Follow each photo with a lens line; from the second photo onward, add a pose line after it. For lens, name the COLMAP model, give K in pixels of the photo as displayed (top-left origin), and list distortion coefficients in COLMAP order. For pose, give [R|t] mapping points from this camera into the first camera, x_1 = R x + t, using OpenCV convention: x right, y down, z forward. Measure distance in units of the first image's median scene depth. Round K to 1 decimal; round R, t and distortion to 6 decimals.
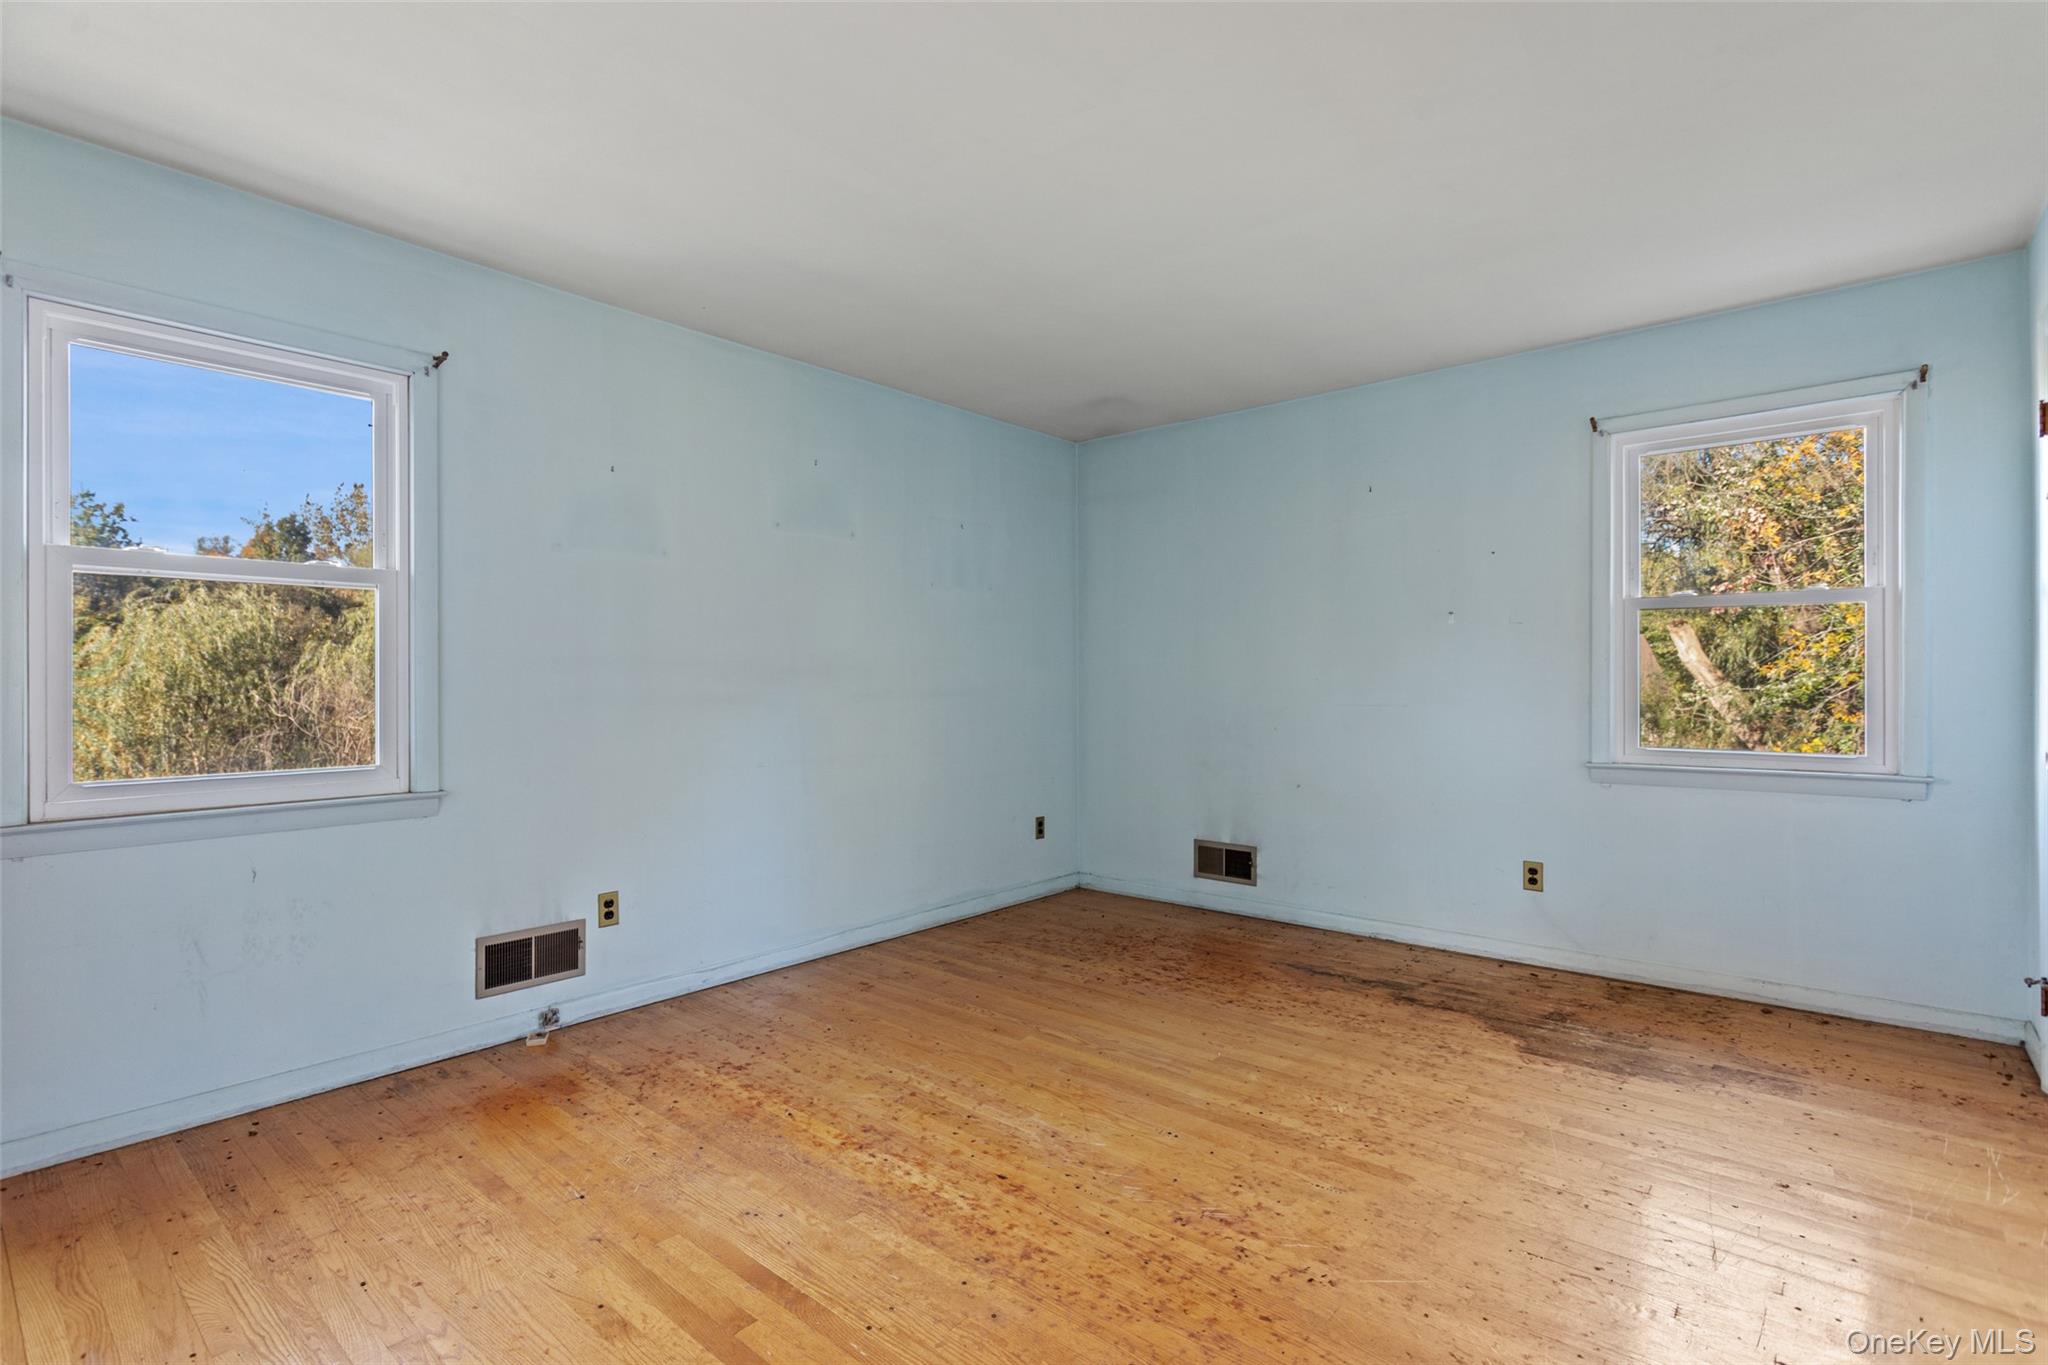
lens RADIAL K [[971.0, 0, 1014.1], [0, 971.0, 687.5], [0, 0, 1]] dist [0.003849, -0.000093]
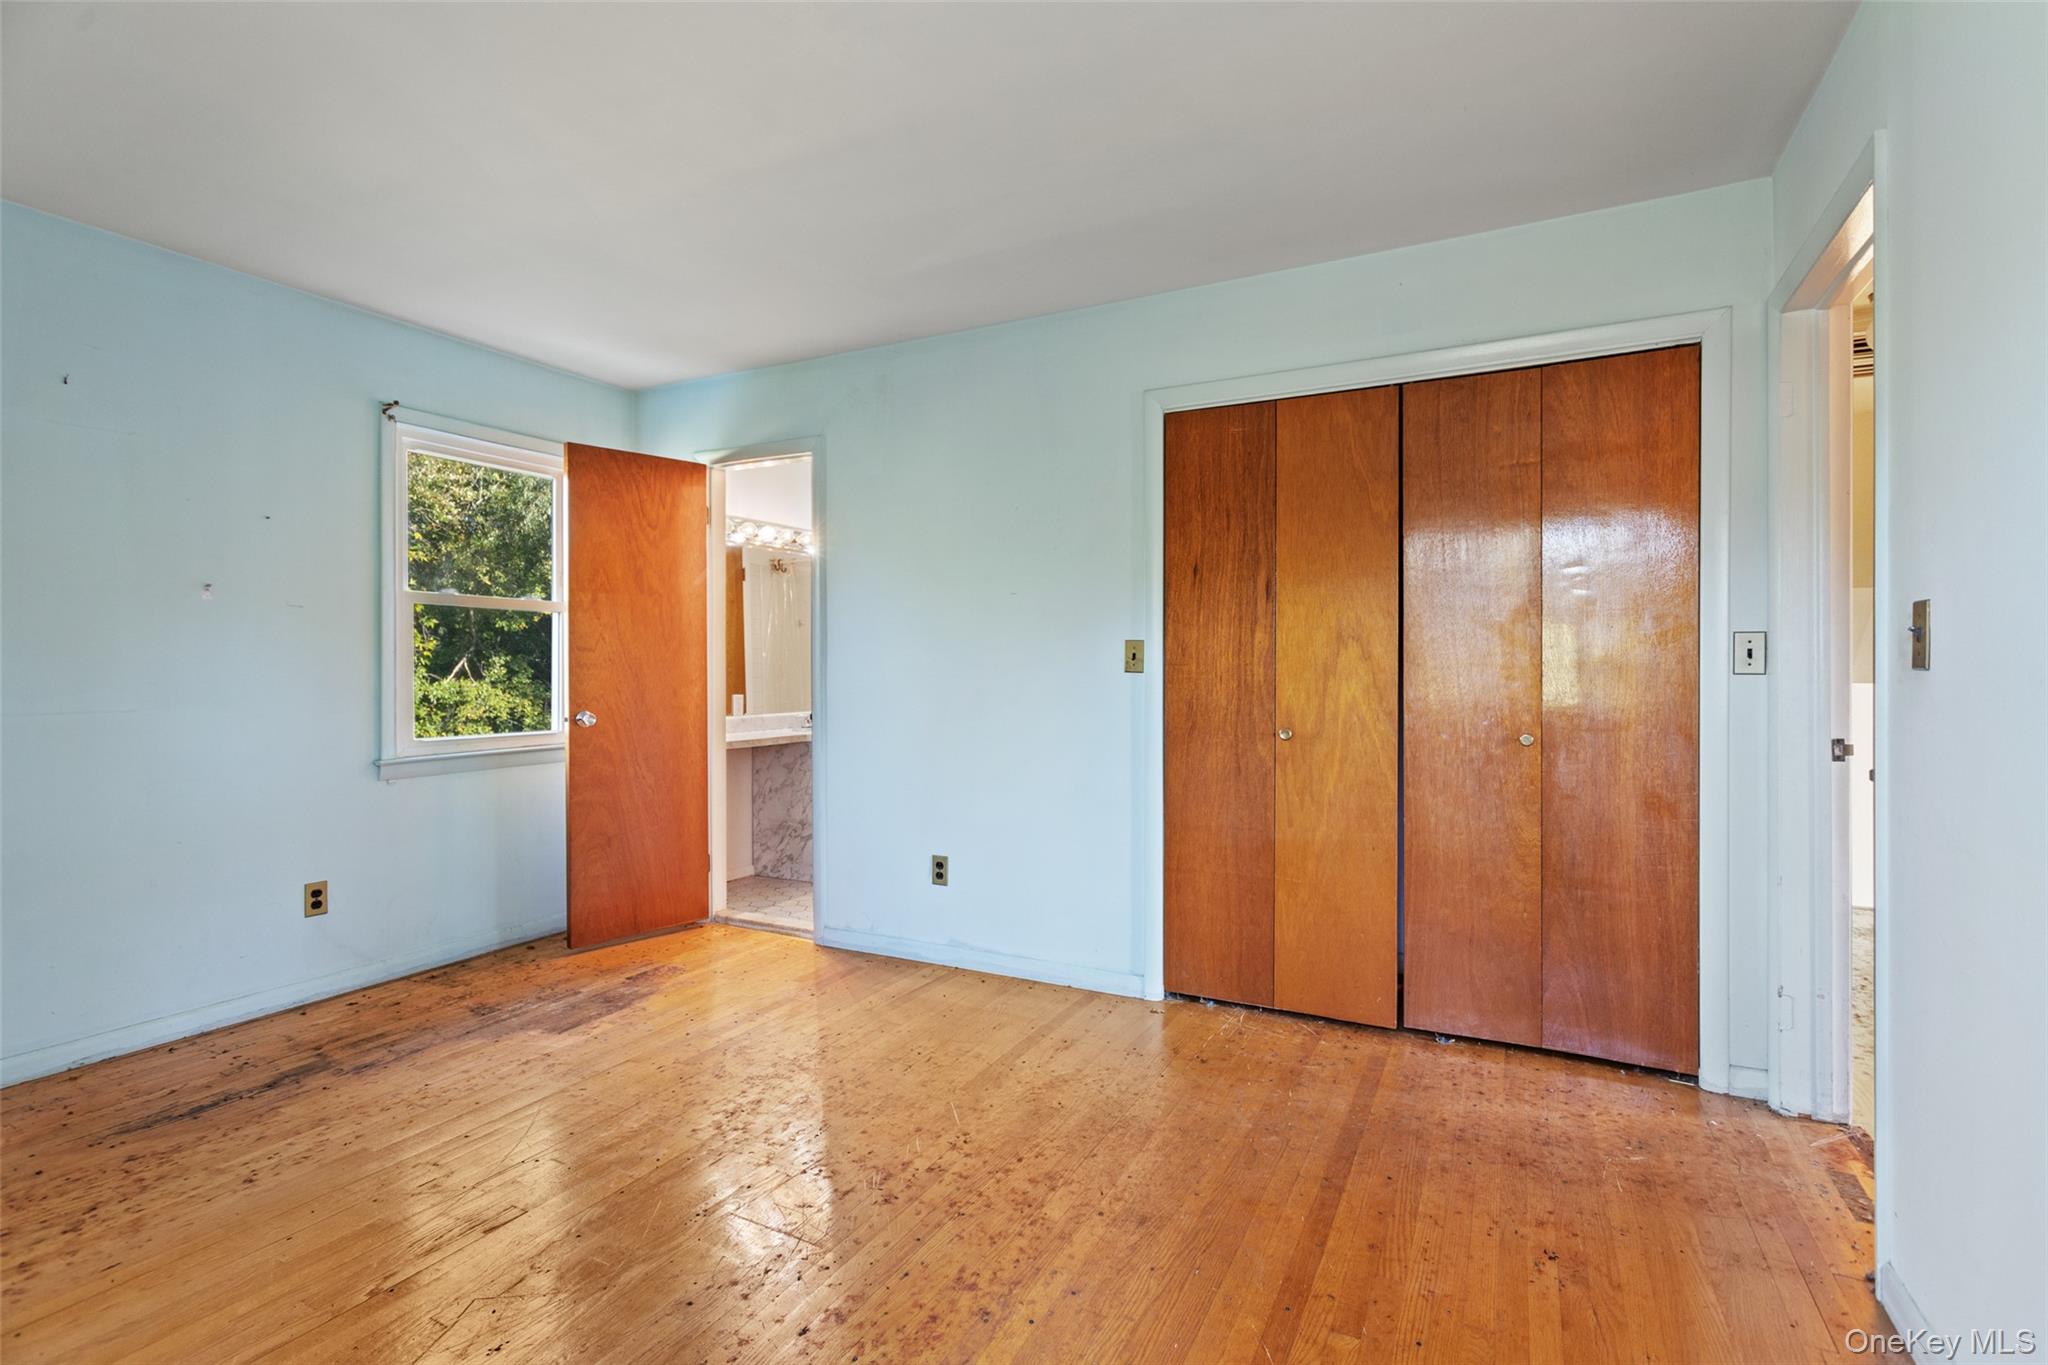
lens RADIAL K [[971.0, 0, 1015.5], [0, 971.0, 675.0], [0, 0, 1]] dist [0.003849, -0.000093]
pose [[-0.232838, -0.001543, 0.972514, -0.501415], [0.010039, 0.999942, 0.003990, -0.003845], [-0.972464, 0.010692, -0.232809, 0.647419]]
